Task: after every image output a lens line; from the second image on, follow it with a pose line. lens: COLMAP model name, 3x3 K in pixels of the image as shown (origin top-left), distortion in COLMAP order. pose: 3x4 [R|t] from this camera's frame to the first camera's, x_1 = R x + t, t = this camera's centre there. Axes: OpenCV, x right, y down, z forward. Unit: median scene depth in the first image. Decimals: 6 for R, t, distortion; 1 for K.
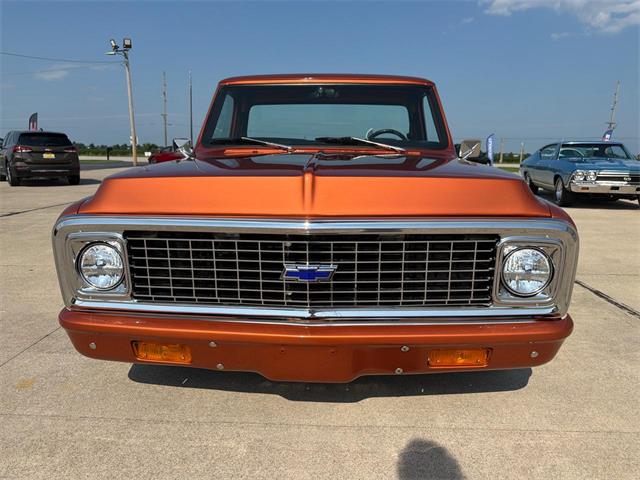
lens RADIAL K [[453.3, 0, 322.5], [0, 453.3, 246.1], [0, 0, 1]] dist [0.040068, -0.053976]
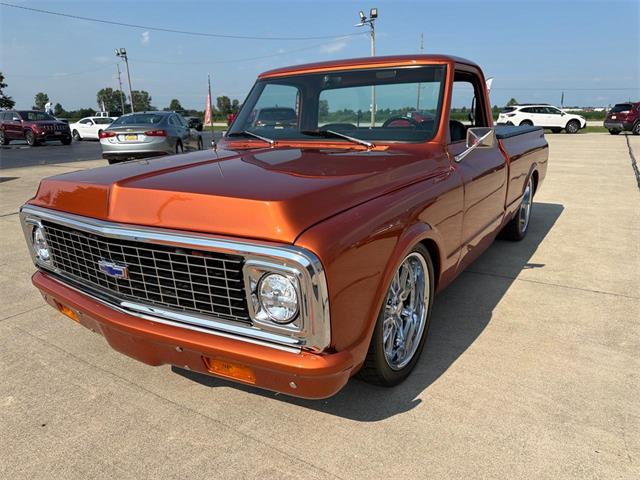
lens RADIAL K [[453.3, 0, 322.5], [0, 453.3, 246.1], [0, 0, 1]] dist [0.040068, -0.053976]
pose [[0.857623, 0.114115, -0.501458, 0.872623], [-0.073891, 0.992296, 0.099442, -0.134798], [0.508943, -0.048230, 0.859448, 0.212318]]
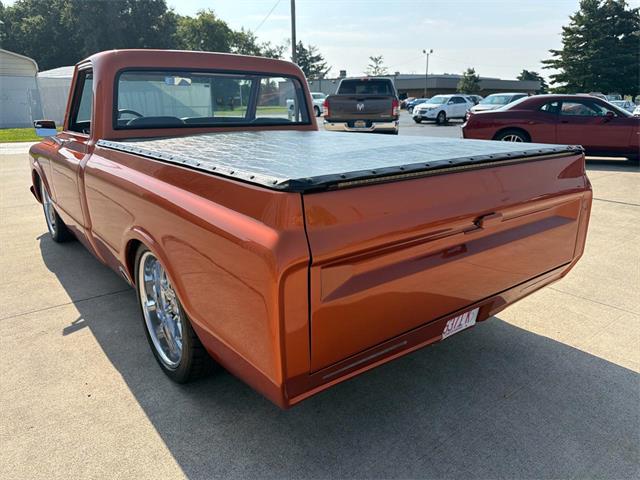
lens RADIAL K [[457.8, 0, 320.0], [0, 457.8, 240.0], [0, 0, 1]] dist [0.046593, -0.055361]
pose [[-0.762990, 0.176614, -0.621815, 0.943231], [-0.134715, 0.897384, 0.420184, -0.883193], [0.632217, 0.404364, -0.660902, 3.755274]]
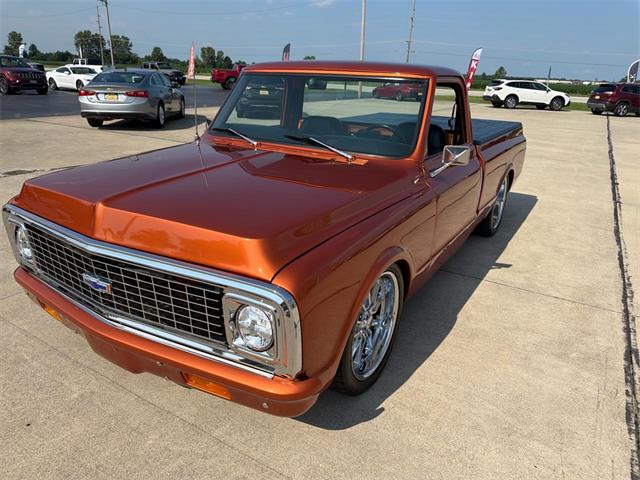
lens RADIAL K [[452.7, 0, 321.9], [0, 452.7, 238.5], [0, 0, 1]] dist [0.037894, -0.046109]
pose [[0.870616, 0.185027, -0.455842, 0.887251], [-0.122225, 0.978877, 0.163891, -0.286283], [0.476538, -0.086971, 0.874841, 0.177723]]
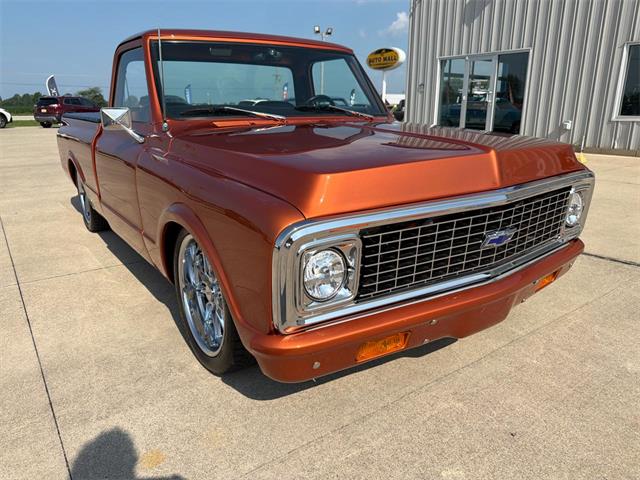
lens RADIAL K [[454.6, 0, 321.1], [0, 454.6, 246.3], [0, 0, 1]] dist [0.038373, -0.057789]
pose [[0.792315, -0.188940, 0.580120, -0.902448], [0.128622, 0.981198, 0.143898, -0.123168], [-0.596401, -0.039396, 0.801720, 0.281834]]
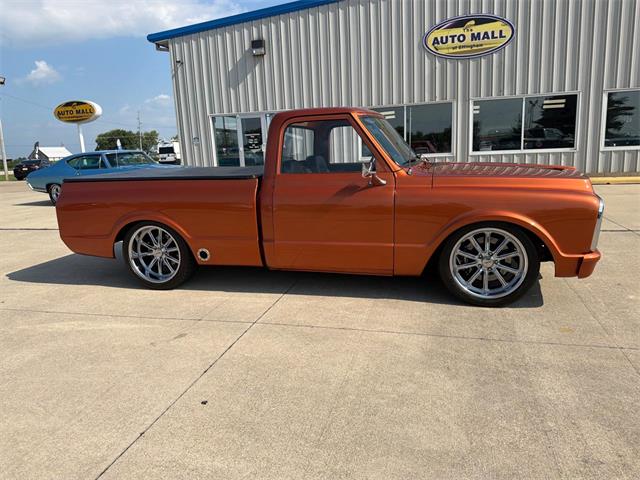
lens RADIAL K [[457.8, 0, 320.0], [0, 457.8, 240.0], [0, 0, 1]] dist [0.046593, -0.055361]
pose [[0.236093, -0.210085, 0.948749, -2.429937], [0.239085, 0.958895, 0.152837, -0.423780], [-0.941859, 0.190748, 0.276616, 1.433806]]
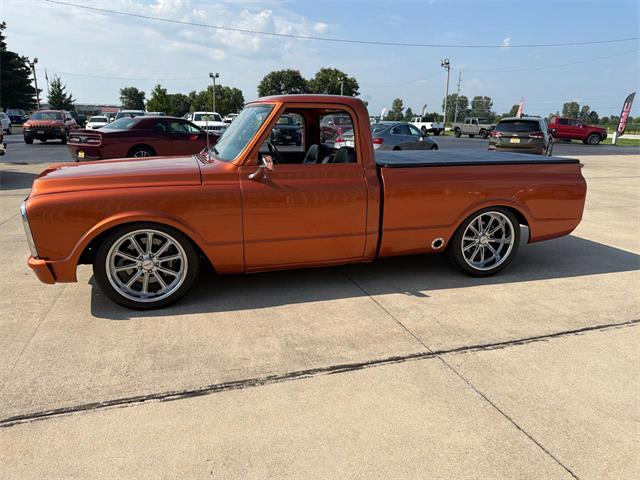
lens RADIAL K [[451.5, 0, 320.6], [0, 451.5, 245.6], [0, 0, 1]] dist [0.045534, -0.058615]
pose [[0.329980, 0.243552, -0.912028, 2.312518], [-0.201748, 0.962017, 0.183907, -0.409641], [0.922177, 0.123314, 0.366583, 1.253801]]
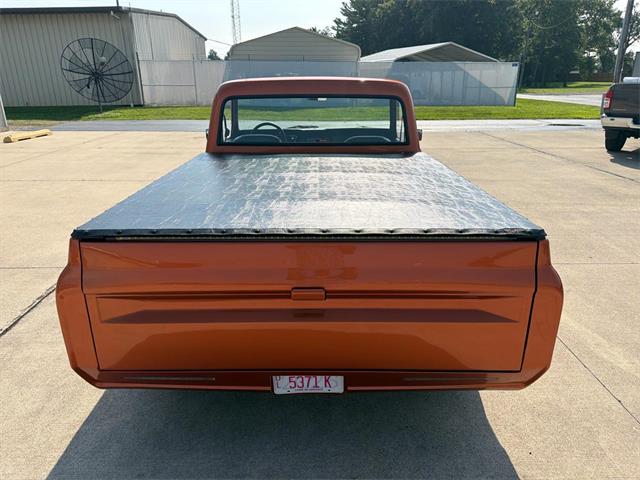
lens RADIAL K [[453.3, 0, 322.5], [0, 453.3, 246.1], [0, 0, 1]] dist [0.040068, -0.053976]
pose [[-0.999156, 0.009232, -0.040029, 0.075802], [-0.013208, 0.850483, 0.525837, -1.135433], [0.038899, 0.525922, -0.849643, 4.063393]]
